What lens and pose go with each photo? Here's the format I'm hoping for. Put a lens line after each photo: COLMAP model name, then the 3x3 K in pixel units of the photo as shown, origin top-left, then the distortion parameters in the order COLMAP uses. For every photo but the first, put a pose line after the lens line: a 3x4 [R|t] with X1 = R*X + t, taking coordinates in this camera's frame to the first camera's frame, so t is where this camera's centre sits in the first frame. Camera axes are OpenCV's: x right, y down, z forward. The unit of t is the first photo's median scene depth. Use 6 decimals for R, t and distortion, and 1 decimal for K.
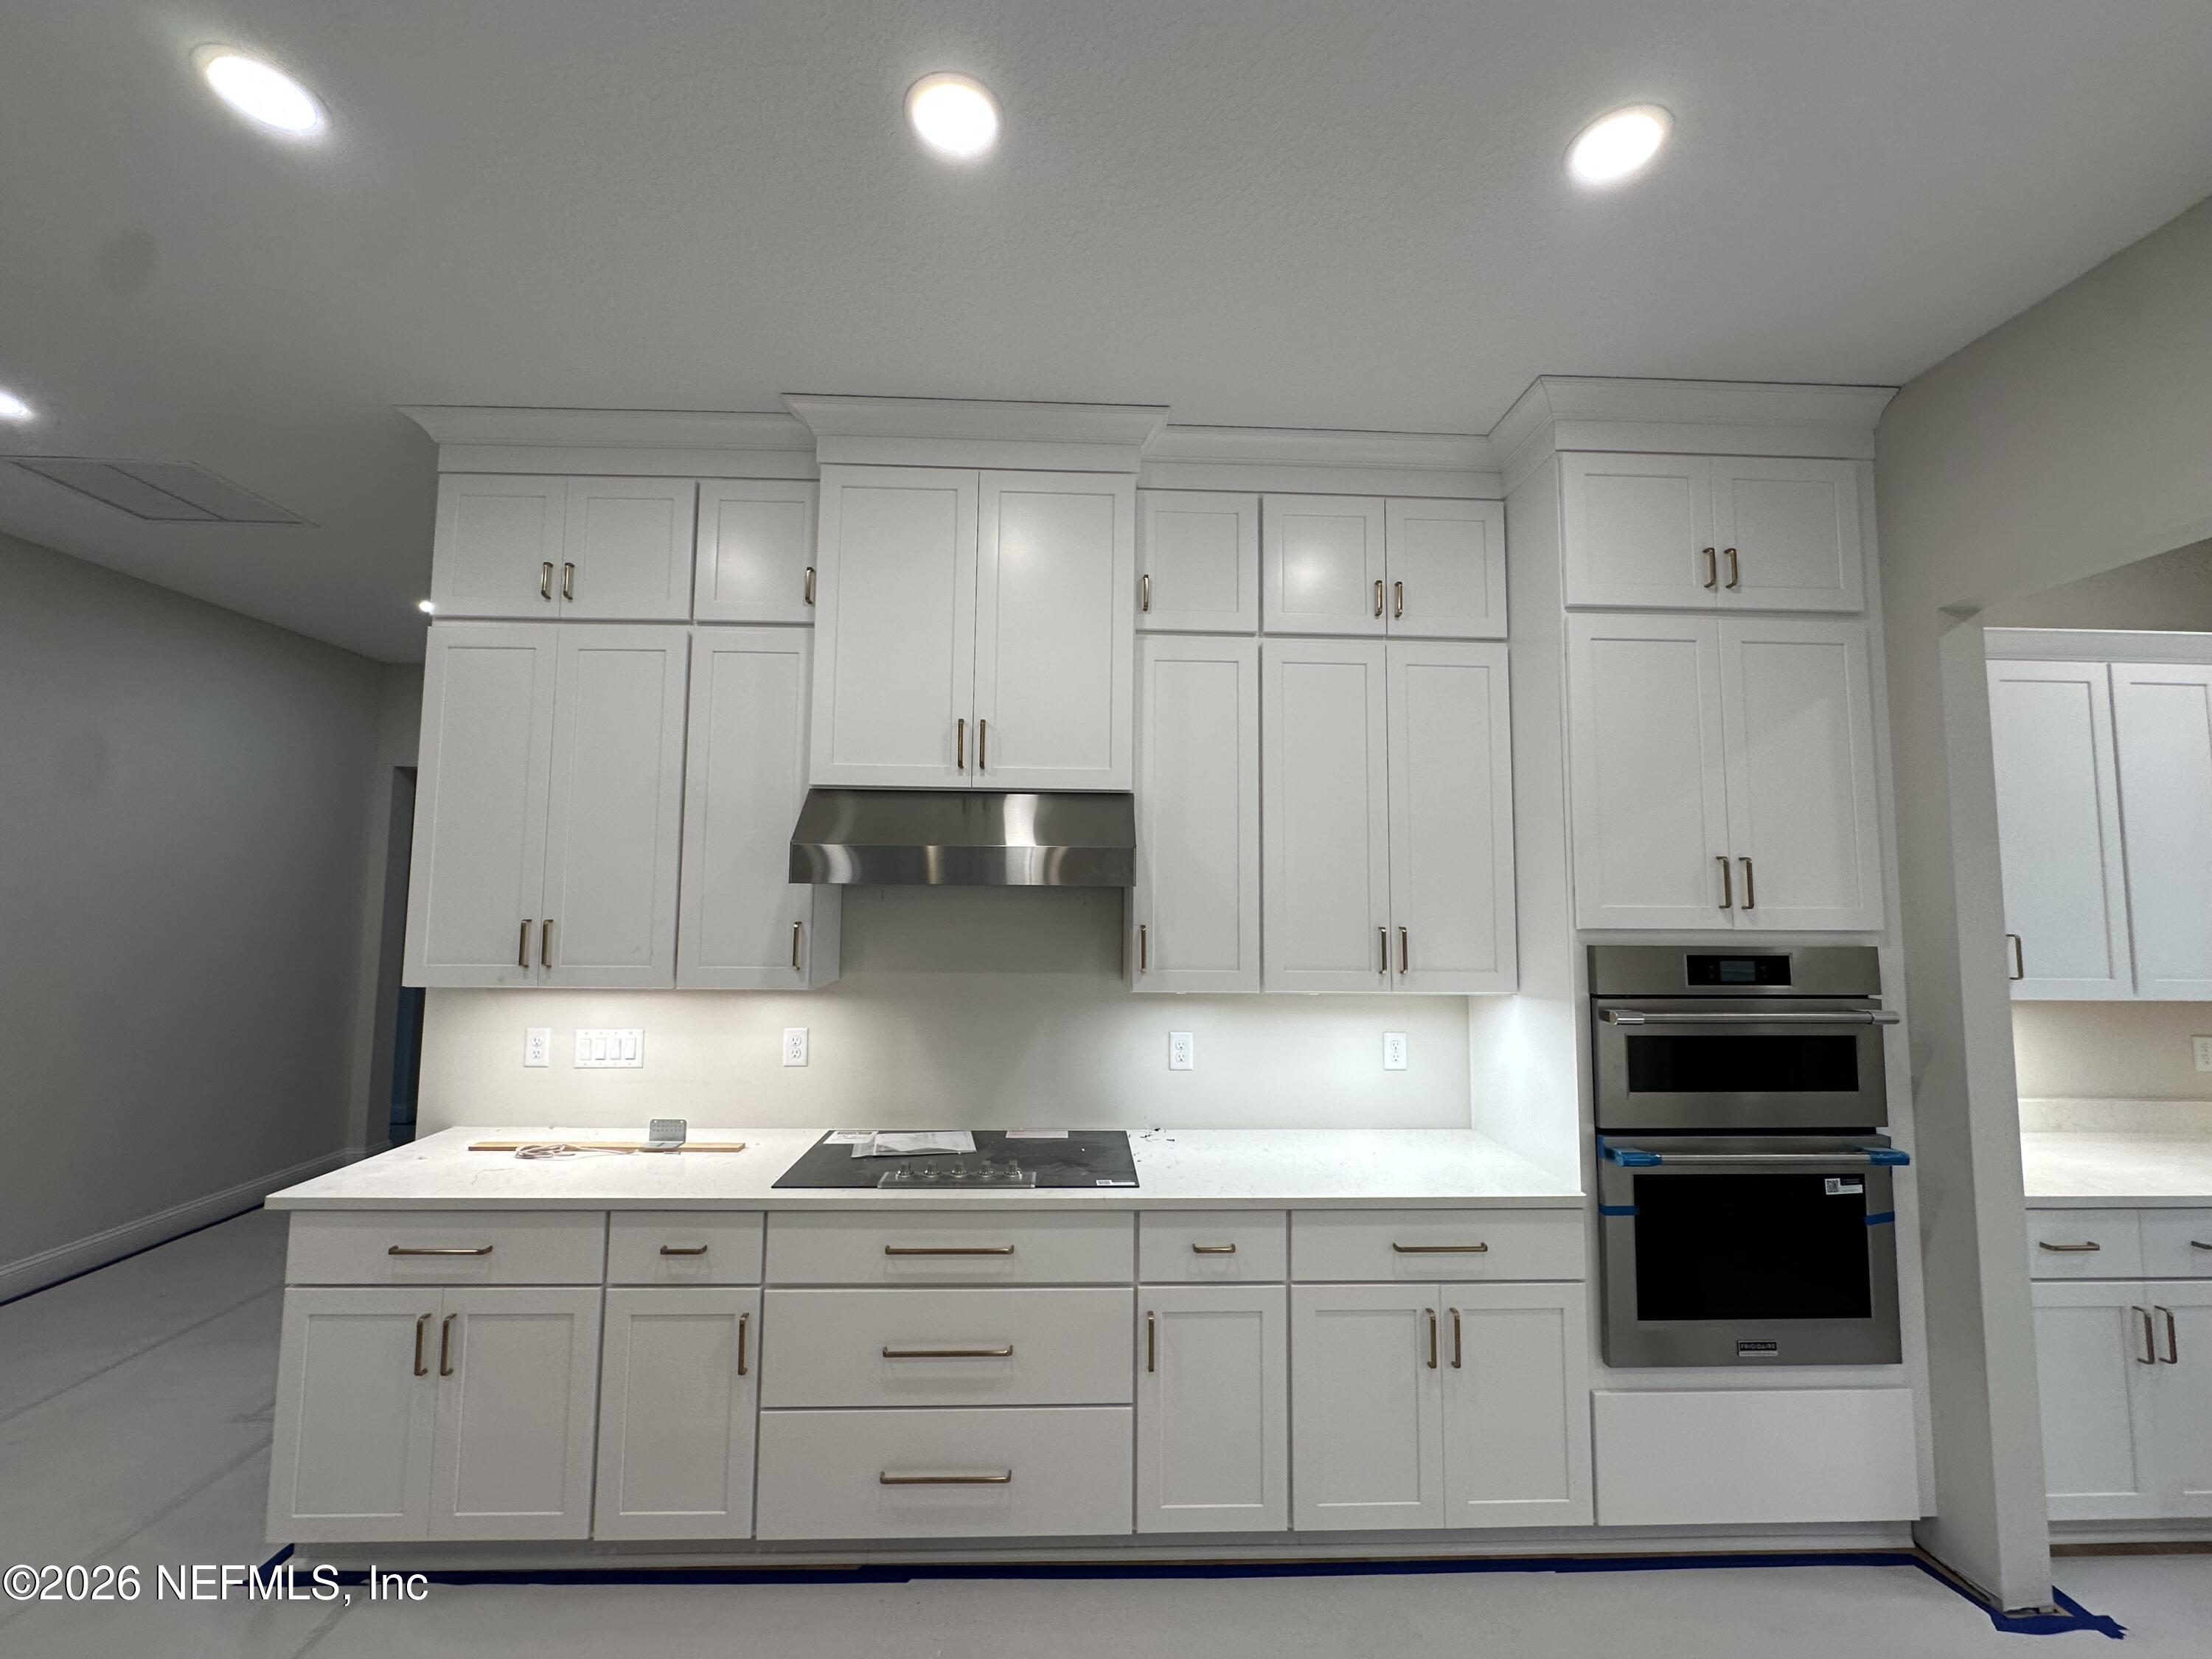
lens RADIAL K [[872.1, 0, 1123.1], [0, 872.1, 824.4], [0, 0, 1]] dist [-0.000059, 0.000004]
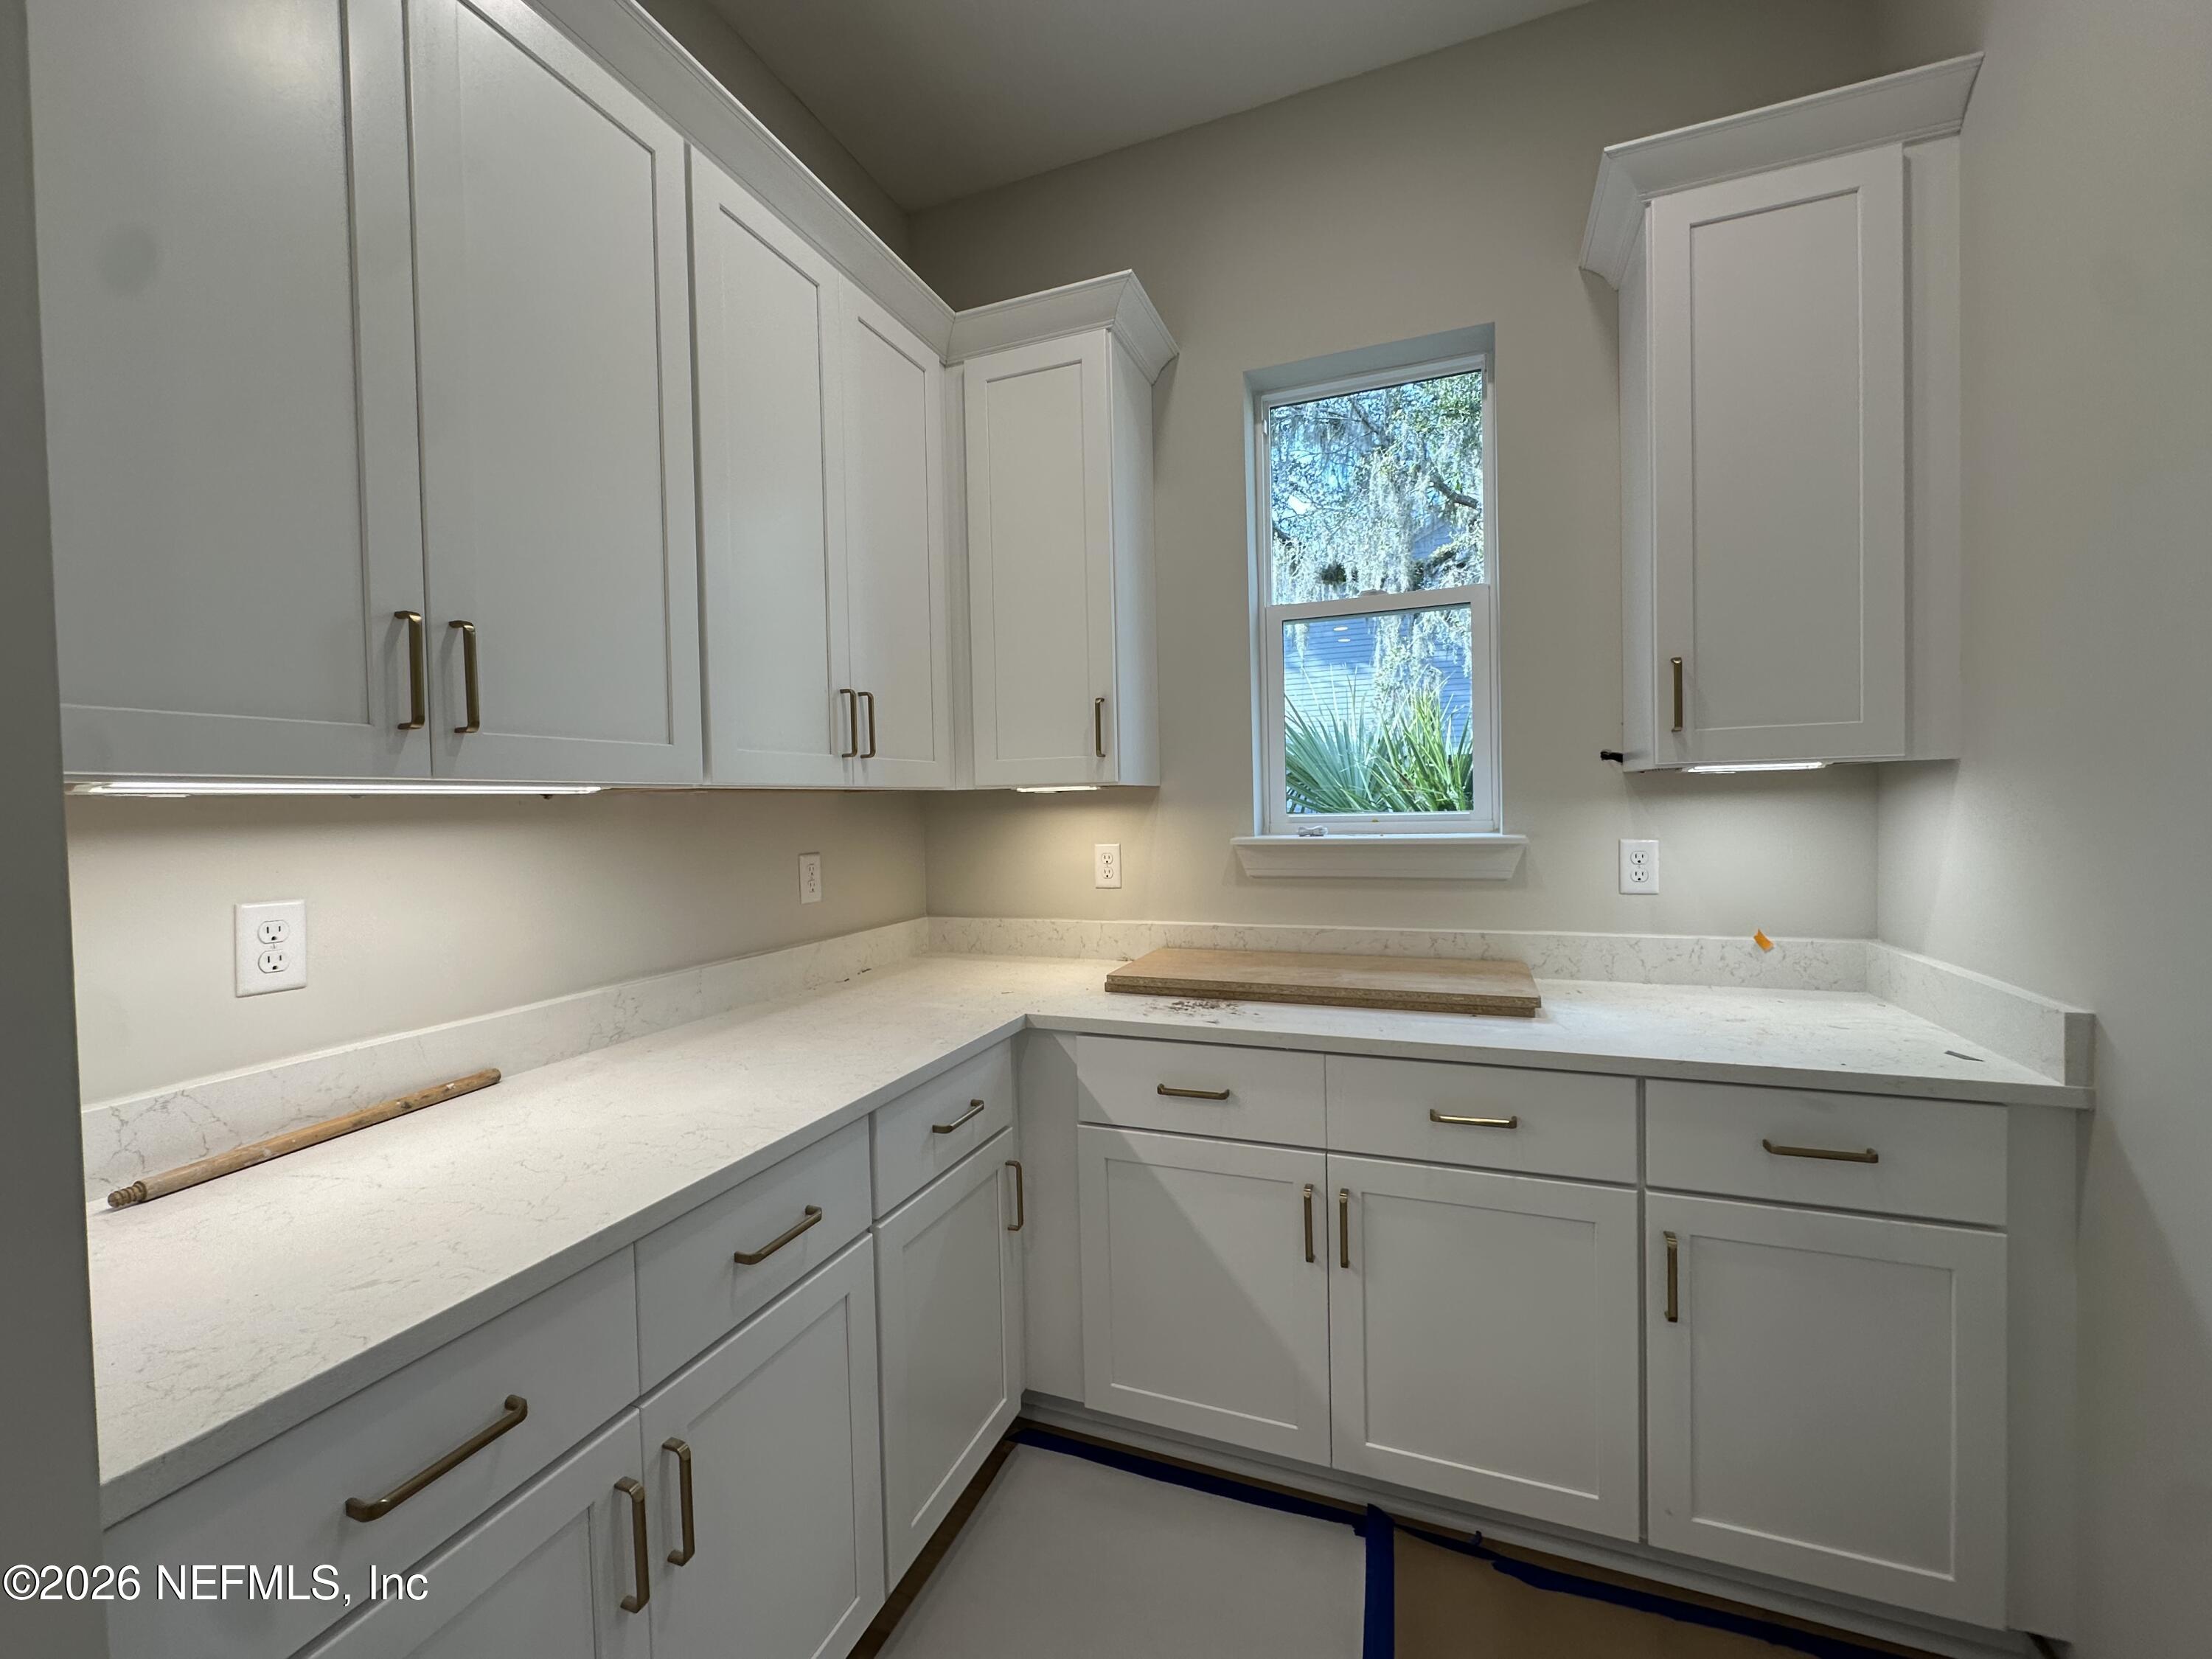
lens RADIAL K [[872.1, 0, 1123.1], [0, 872.1, 824.4], [0, 0, 1]] dist [-0.000059, 0.000004]
pose [[0.405019, -0.035847, 0.913605, 0.766472], [-0.042559, 0.997409, 0.058002, 0.184443], [-0.913317, -0.062374, 0.402444, 0.537776]]
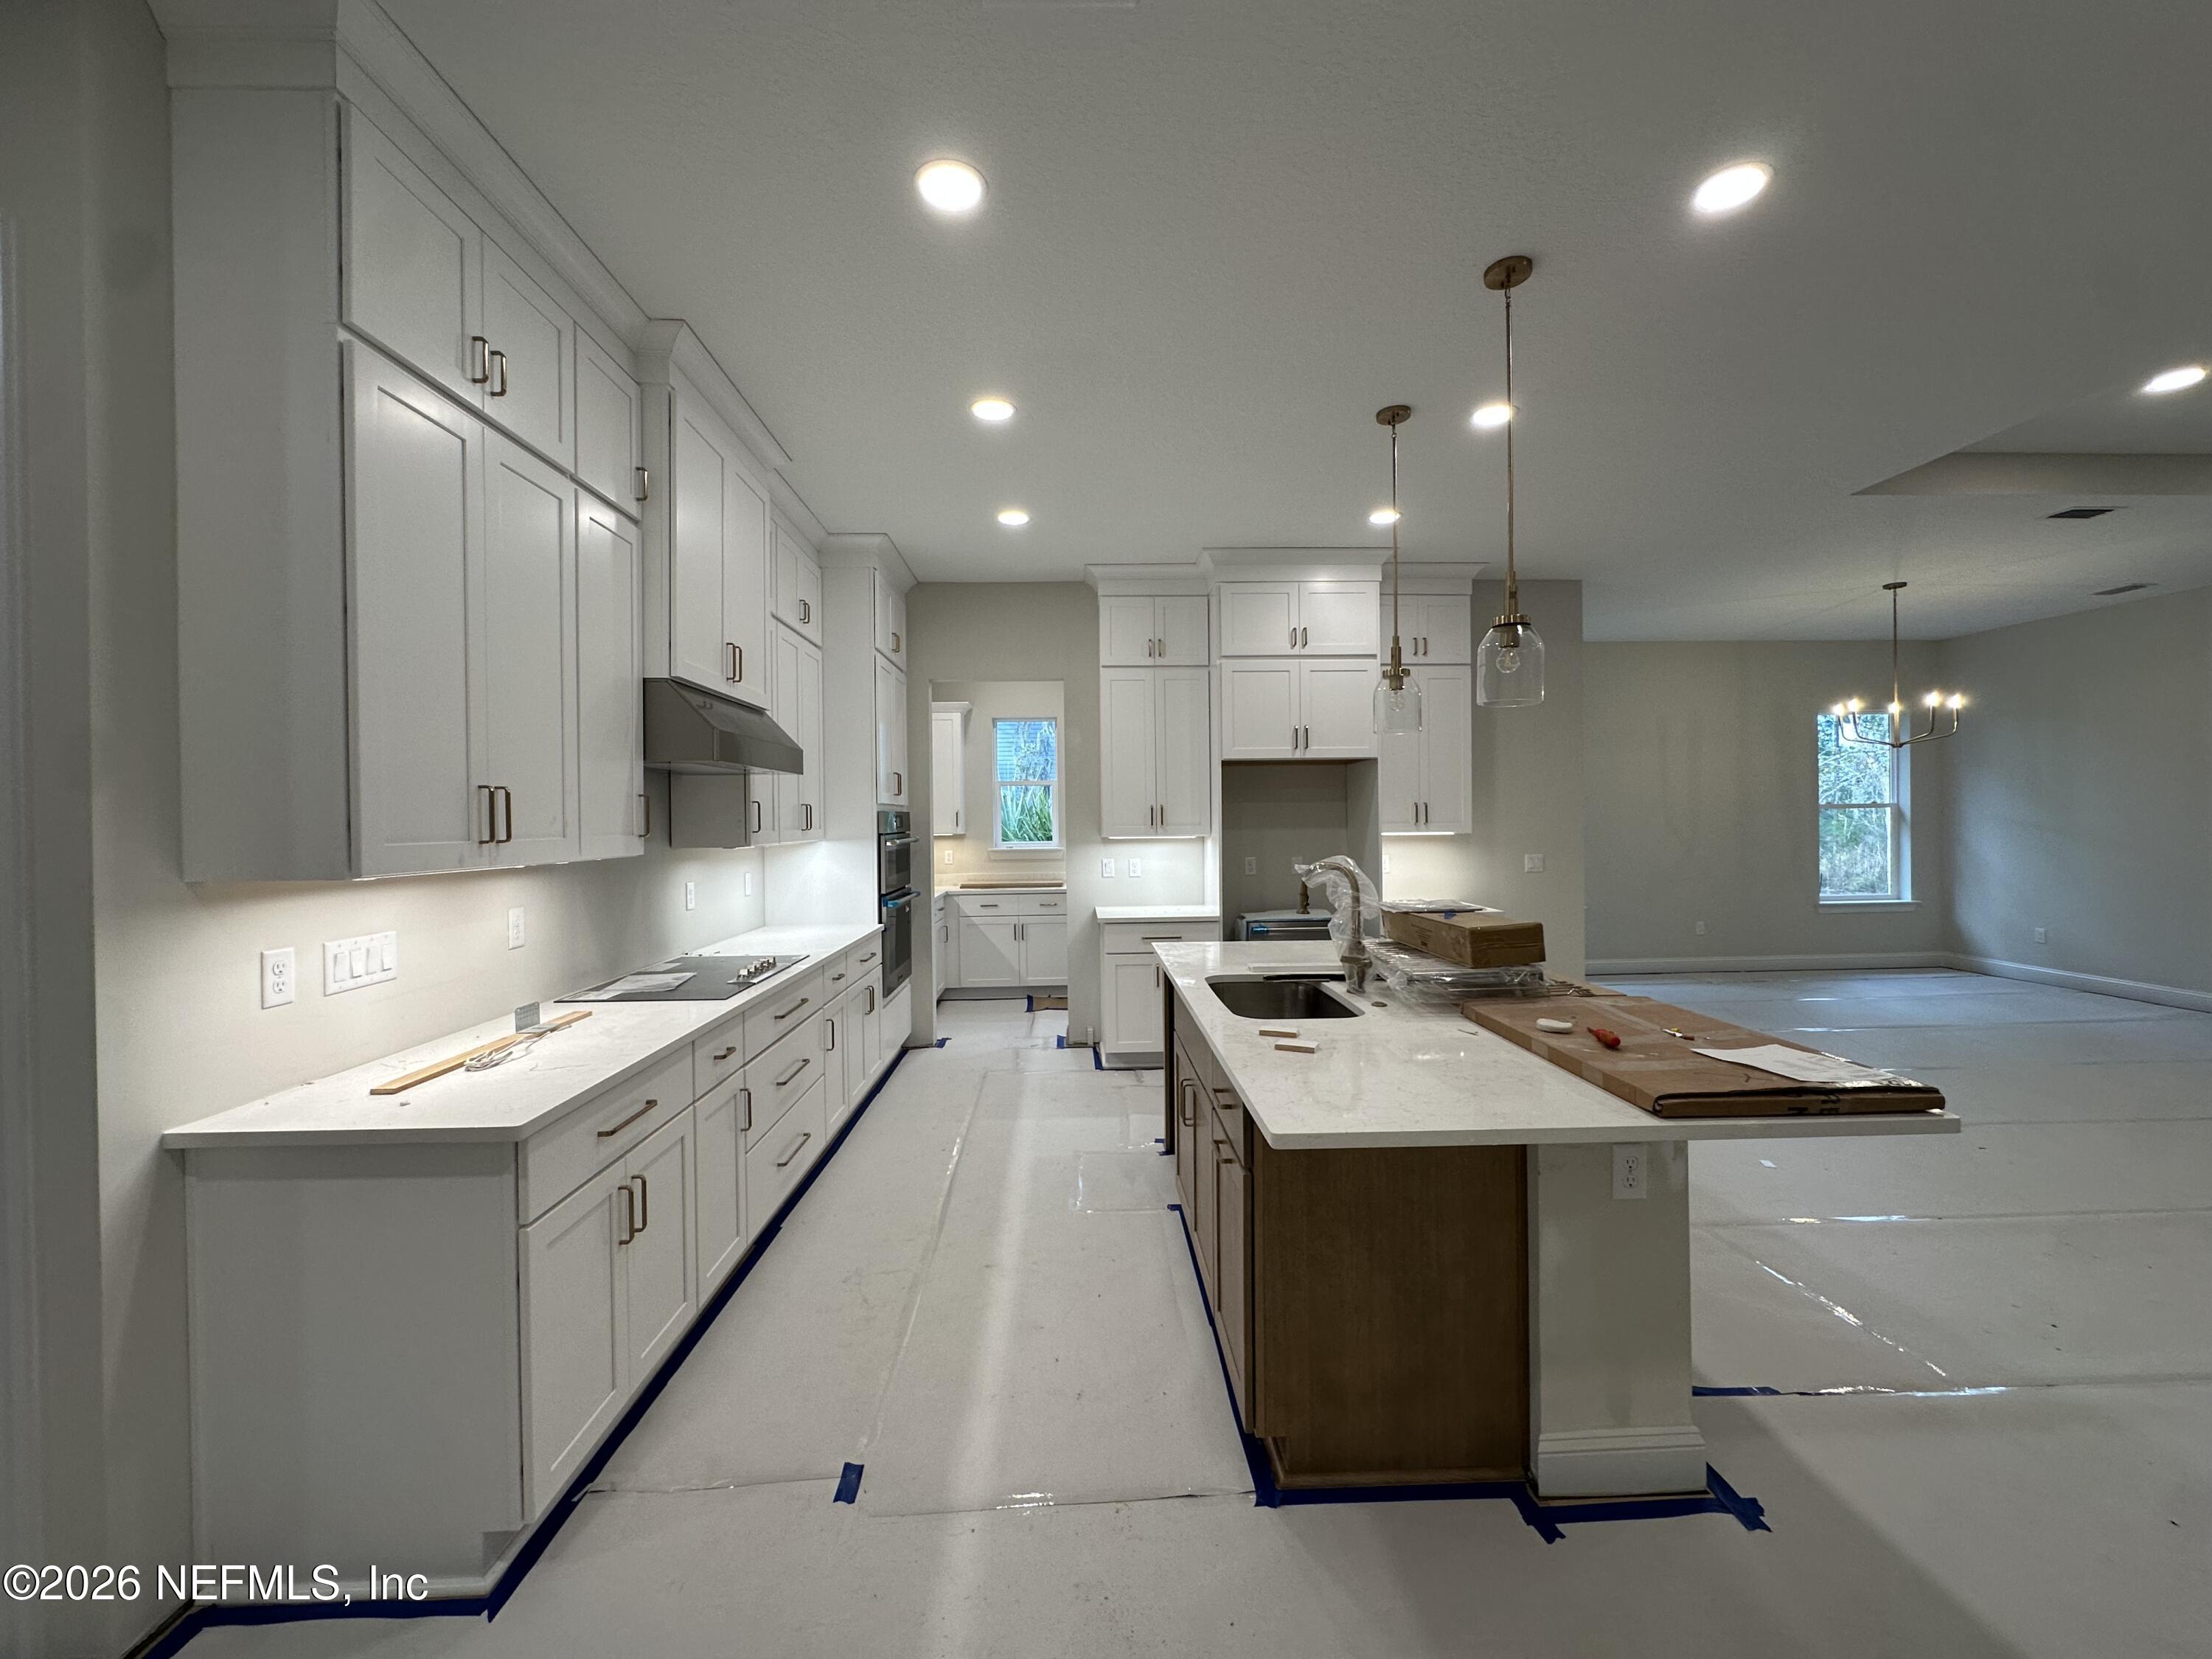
lens RADIAL K [[872.1, 0, 1123.1], [0, 872.1, 824.4], [0, 0, 1]] dist [-0.000059, 0.000004]
pose [[-0.006484, -0.017140, 0.999832, -1.345215], [-0.067540, 0.997577, 0.016664, 0.080094], [-0.997695, -0.067421, -0.007626, 0.352126]]
